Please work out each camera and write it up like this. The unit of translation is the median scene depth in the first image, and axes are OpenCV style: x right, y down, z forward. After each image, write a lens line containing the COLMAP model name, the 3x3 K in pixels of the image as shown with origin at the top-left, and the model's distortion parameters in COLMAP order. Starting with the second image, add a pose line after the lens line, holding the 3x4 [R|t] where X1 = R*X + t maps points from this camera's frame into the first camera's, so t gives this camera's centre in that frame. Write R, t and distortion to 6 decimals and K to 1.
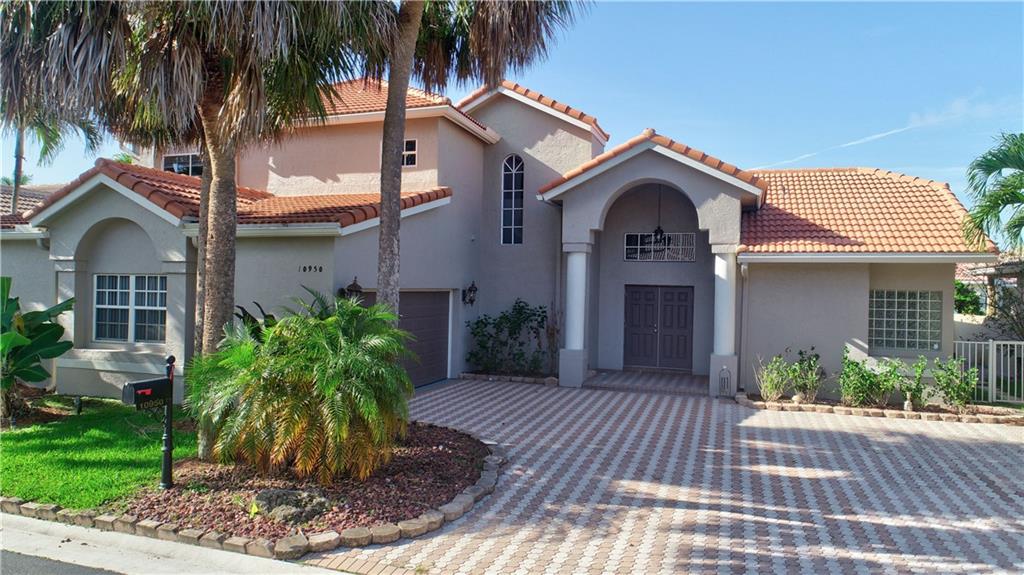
lens RADIAL K [[674.0, 0, 512.0], [0, 674.0, 287.5], [0, 0, 1]] dist [0.001064, -0.004058]
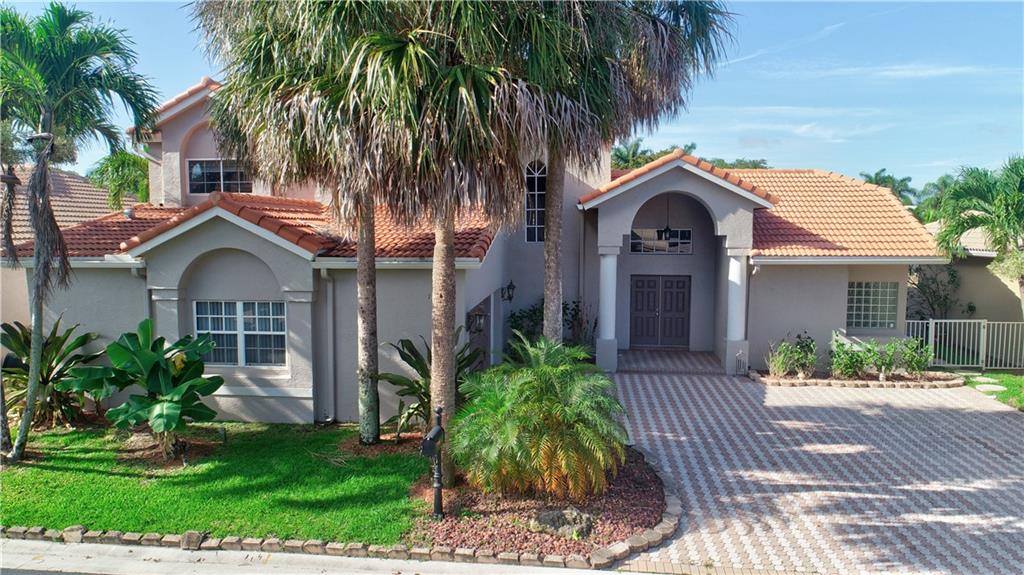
lens RADIAL K [[674.0, 0, 512.0], [0, 674.0, 287.5], [0, 0, 1]] dist [0.001064, -0.004058]
pose [[0.977665, -0.037061, 0.206876, -0.403213], [0.018314, 0.995608, 0.091810, -0.138704], [-0.209370, -0.085971, 0.974050, -0.098203]]
